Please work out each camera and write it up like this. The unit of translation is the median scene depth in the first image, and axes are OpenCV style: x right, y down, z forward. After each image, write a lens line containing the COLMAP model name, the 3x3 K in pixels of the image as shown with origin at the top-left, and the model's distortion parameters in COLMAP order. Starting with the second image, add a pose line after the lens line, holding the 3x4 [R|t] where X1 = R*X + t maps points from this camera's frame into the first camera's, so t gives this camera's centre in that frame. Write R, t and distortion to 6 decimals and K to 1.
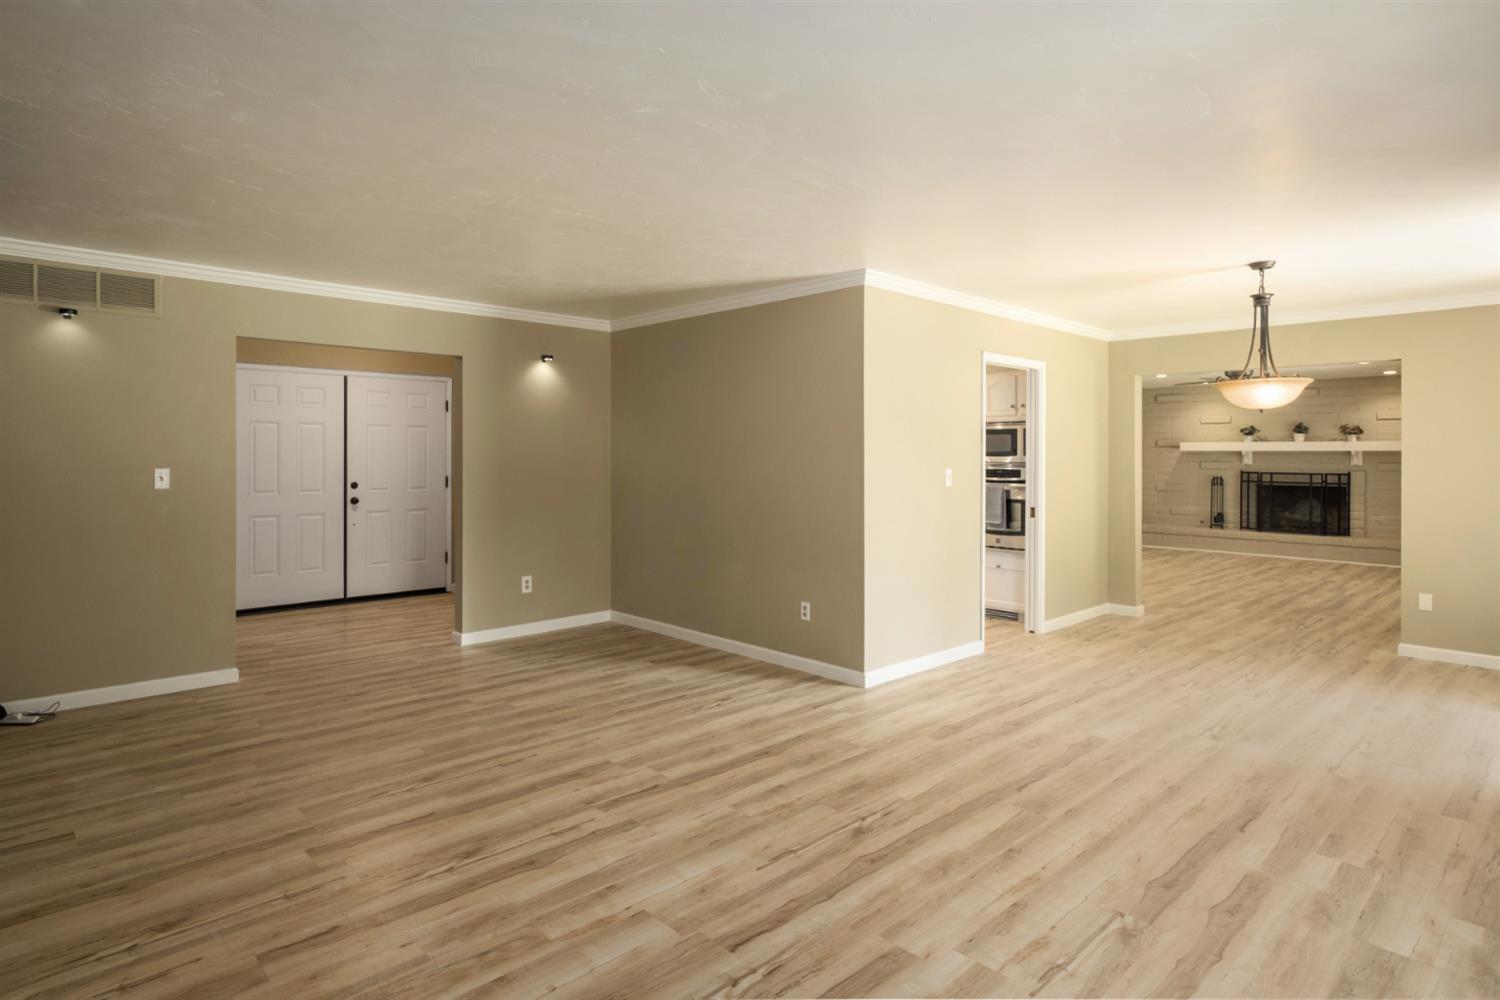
lens RADIAL K [[782.5, 0, 755.0], [0, 782.5, 463.4], [0, 0, 1]] dist [0.002955, 0.001180]
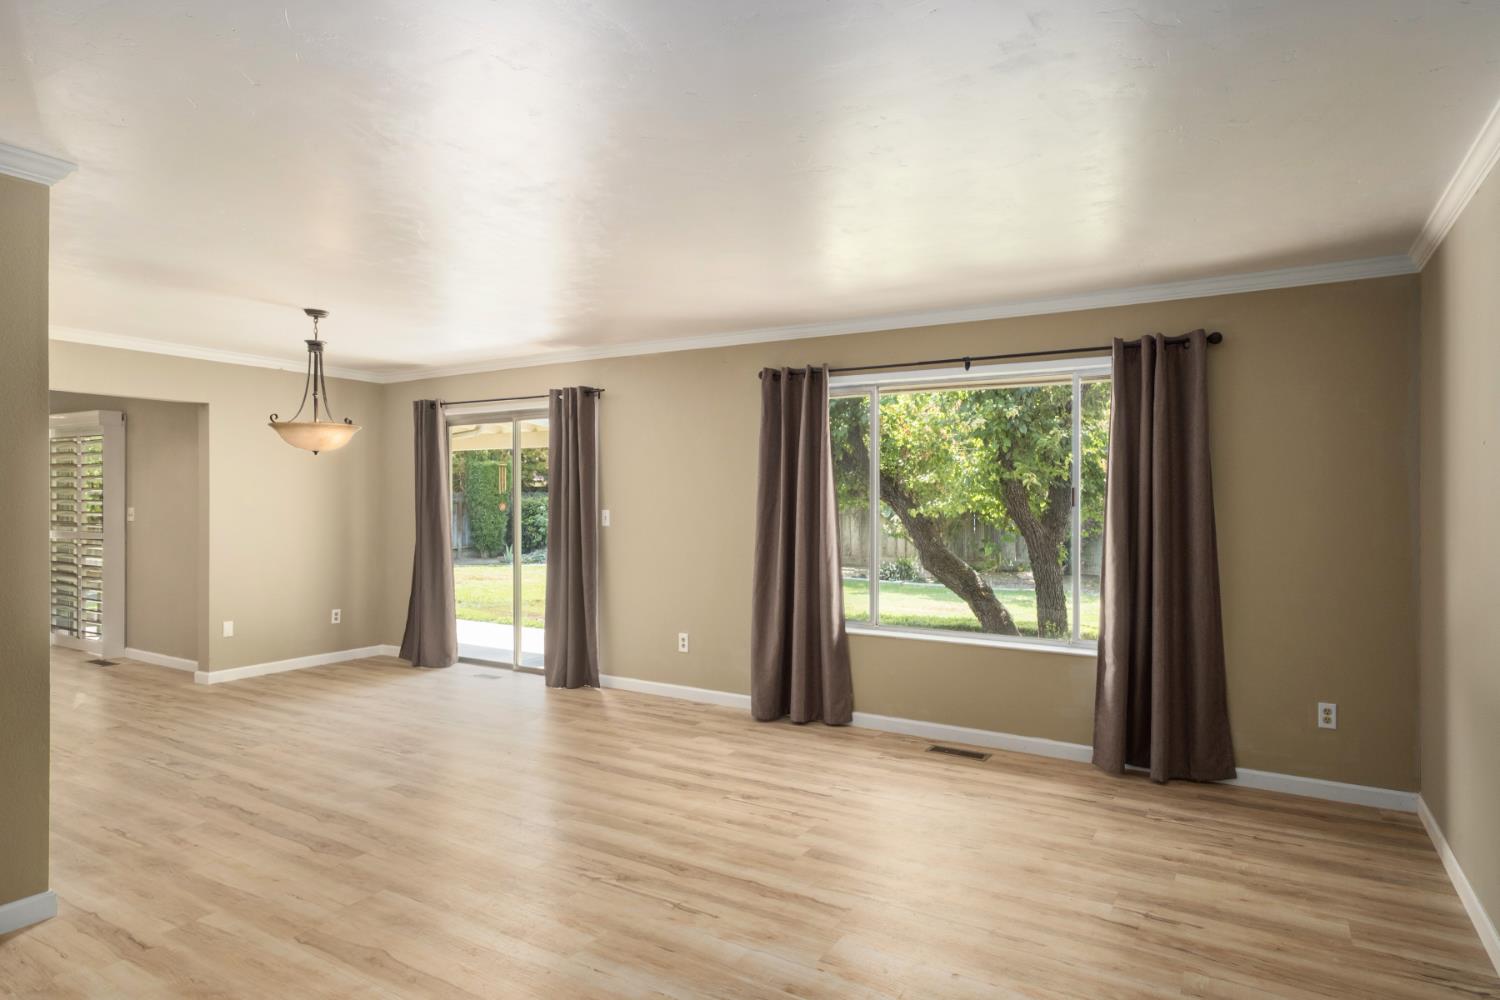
lens RADIAL K [[851.4, 0, 778.7], [0, 851.4, 492.7], [0, 0, 1]] dist [0.001697, 0.000767]
pose [[-0.273510, 0.006234, 0.961849, -0.619146], [0.001014, 0.999980, -0.006193, -0.007296], [-0.961869, -0.000719, -0.273511, 0.715025]]
